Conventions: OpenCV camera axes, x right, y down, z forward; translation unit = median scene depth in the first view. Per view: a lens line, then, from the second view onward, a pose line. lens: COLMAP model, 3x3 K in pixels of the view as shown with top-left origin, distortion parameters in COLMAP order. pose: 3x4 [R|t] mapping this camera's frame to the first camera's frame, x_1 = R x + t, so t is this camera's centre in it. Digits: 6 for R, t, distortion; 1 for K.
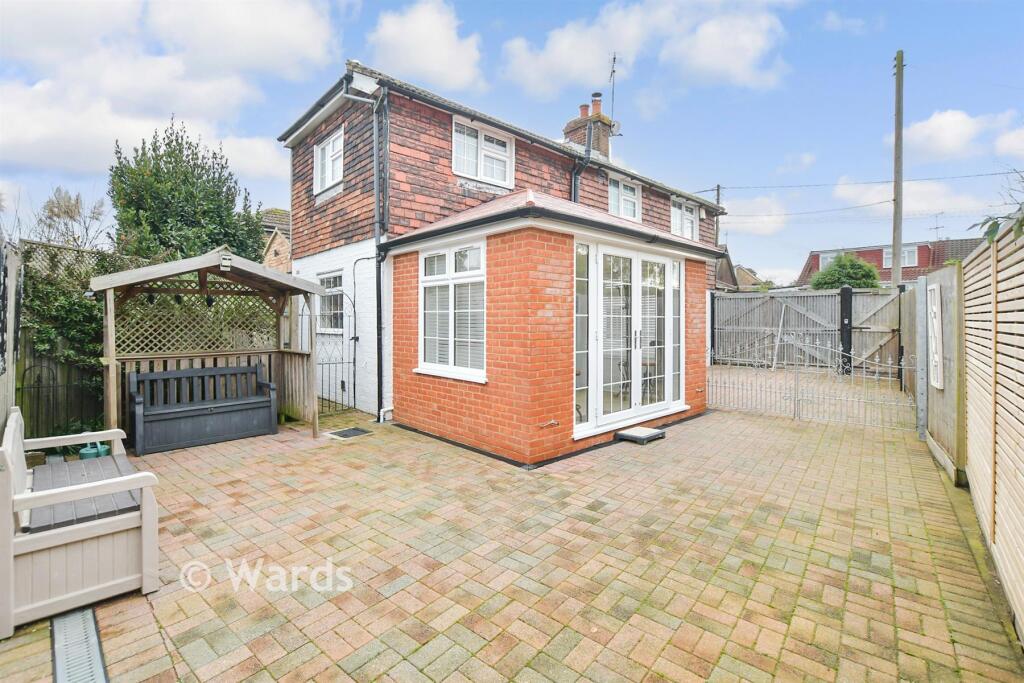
lens RADIAL K [[432.2, 0, 511.2], [0, 432.2, 323.4], [0, 0, 1]] dist [-0.020739, 0.000175]
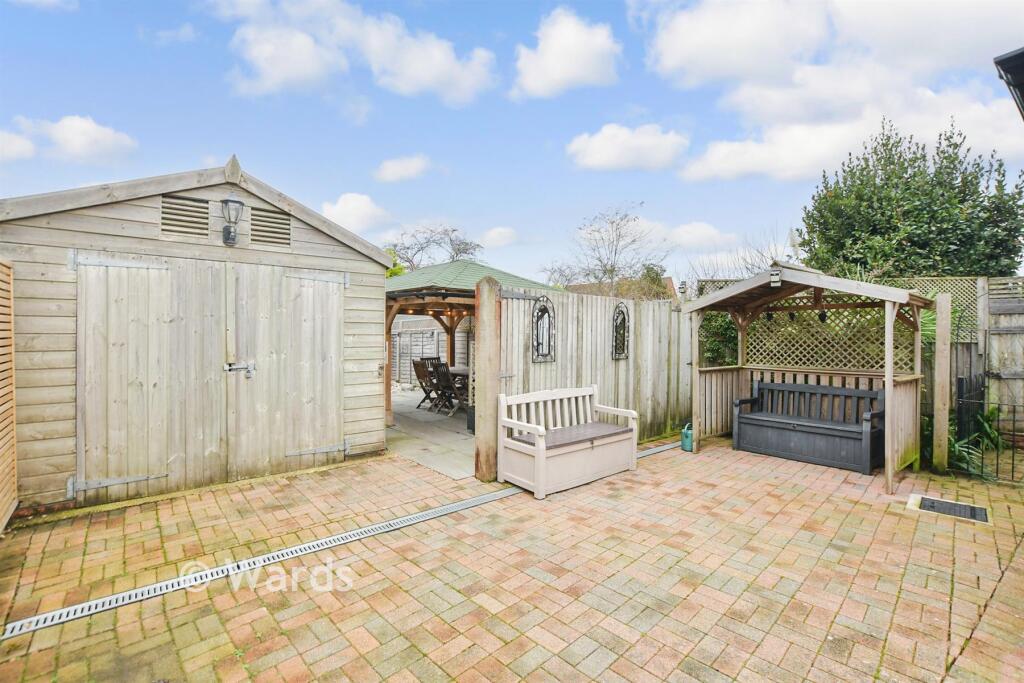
lens RADIAL K [[441.1, 0, 512.0], [0, 441.1, 341.5], [0, 0, 1]] dist [-0.022855, 0.000000]
pose [[-0.072612, 0.013827, -0.997264, 0.511396], [-0.011499, 0.999826, 0.014700, -0.002682], [0.997294, 0.012535, -0.072440, 0.598869]]
